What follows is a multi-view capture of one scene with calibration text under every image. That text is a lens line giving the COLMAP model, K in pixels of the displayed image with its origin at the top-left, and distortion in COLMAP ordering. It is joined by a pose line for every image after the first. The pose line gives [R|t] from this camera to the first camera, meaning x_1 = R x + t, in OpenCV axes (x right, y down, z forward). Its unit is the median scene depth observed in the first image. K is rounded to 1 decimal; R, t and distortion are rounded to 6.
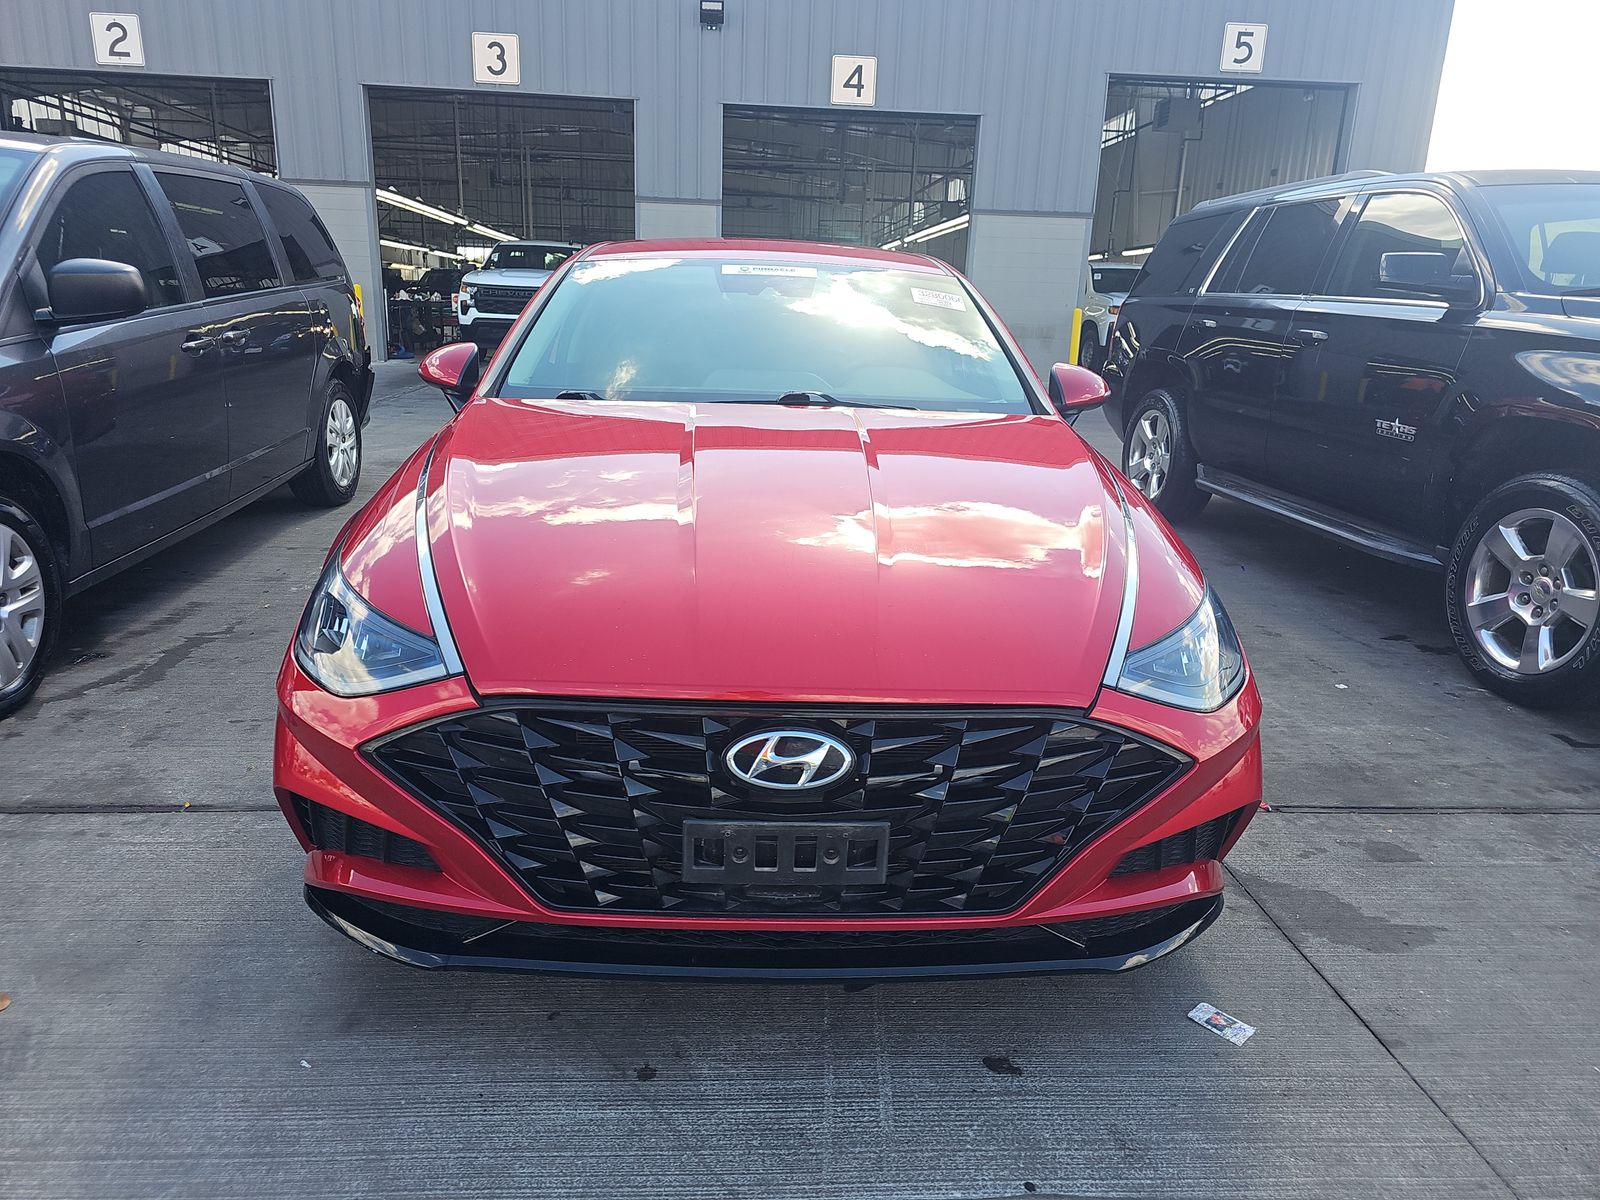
lens RADIAL K [[1061.6, 0, 765.9], [0, 1061.6, 571.4], [0, 0, 1]] dist [0.030385, -0.020253]
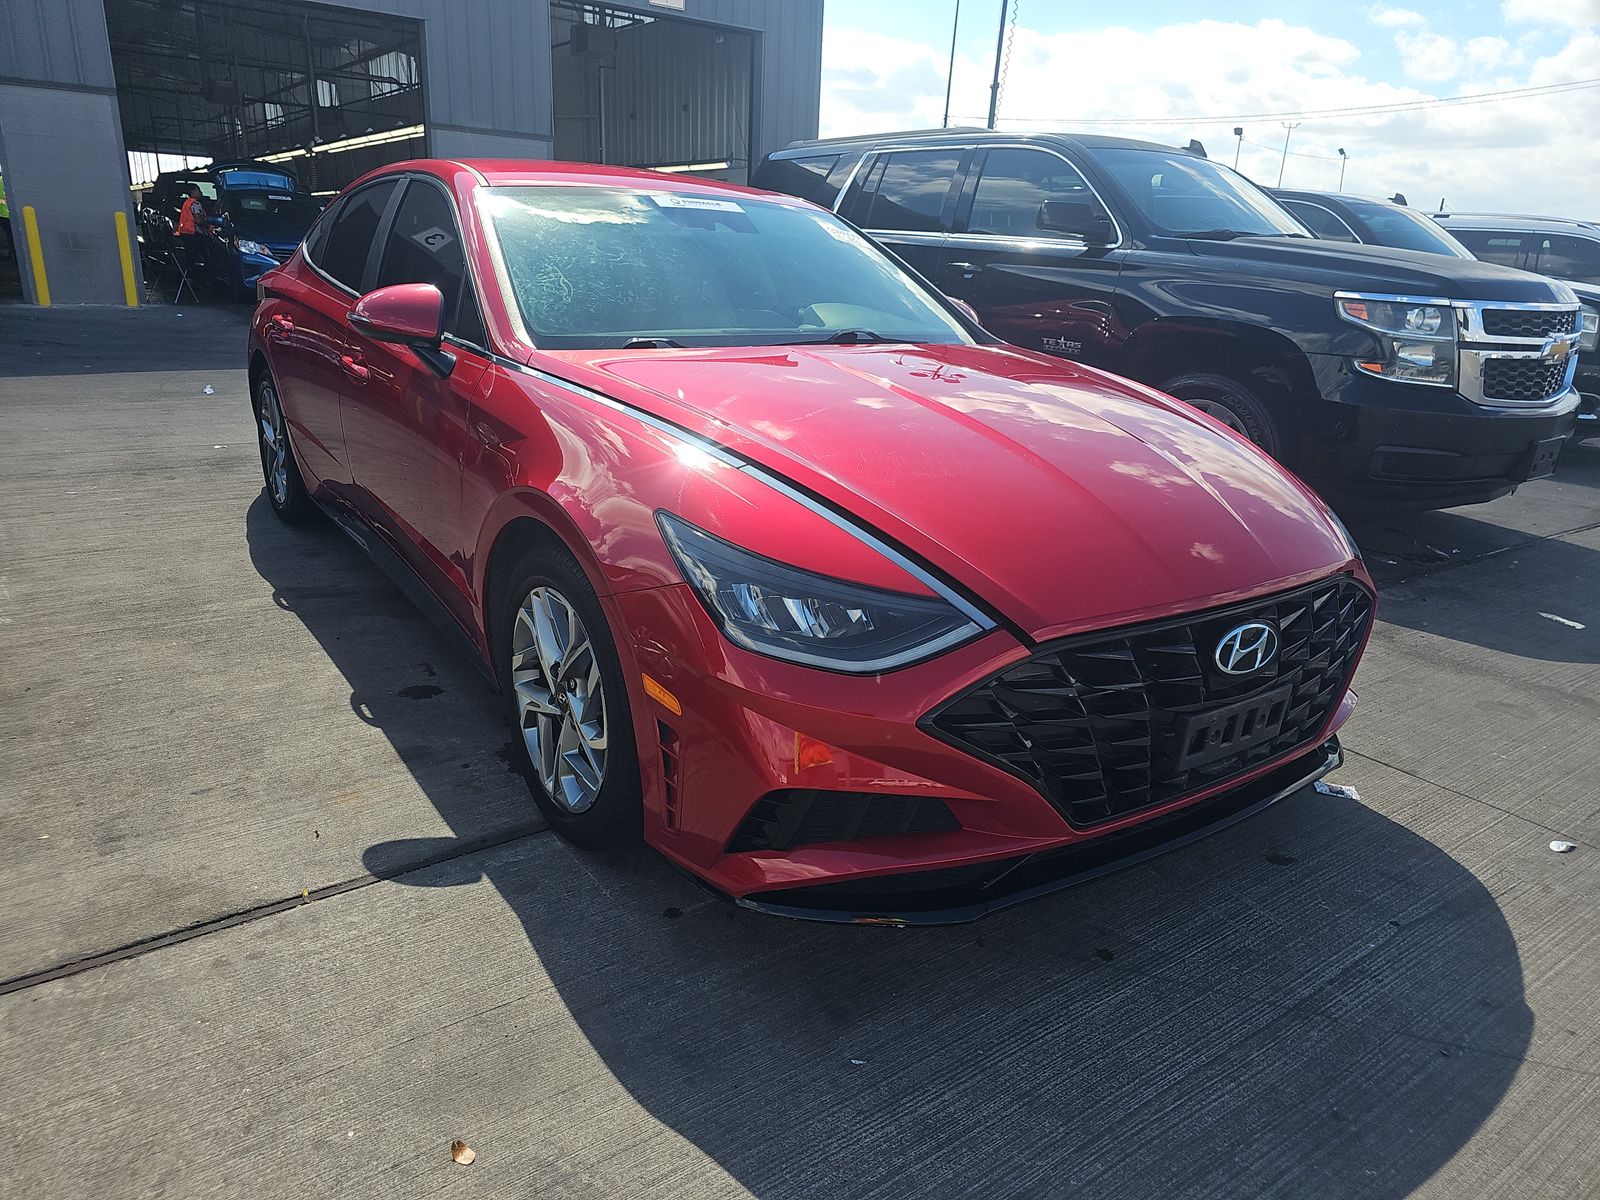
lens RADIAL K [[1061.6, 0, 786.6], [0, 1061.6, 578.9], [0, 0, 1]] dist [0.030385, -0.020253]
pose [[0.843820, -0.152891, 0.514385, -0.914960], [0.114396, 0.987771, 0.105936, -0.076101], [-0.524291, -0.030547, 0.850991, 0.236825]]
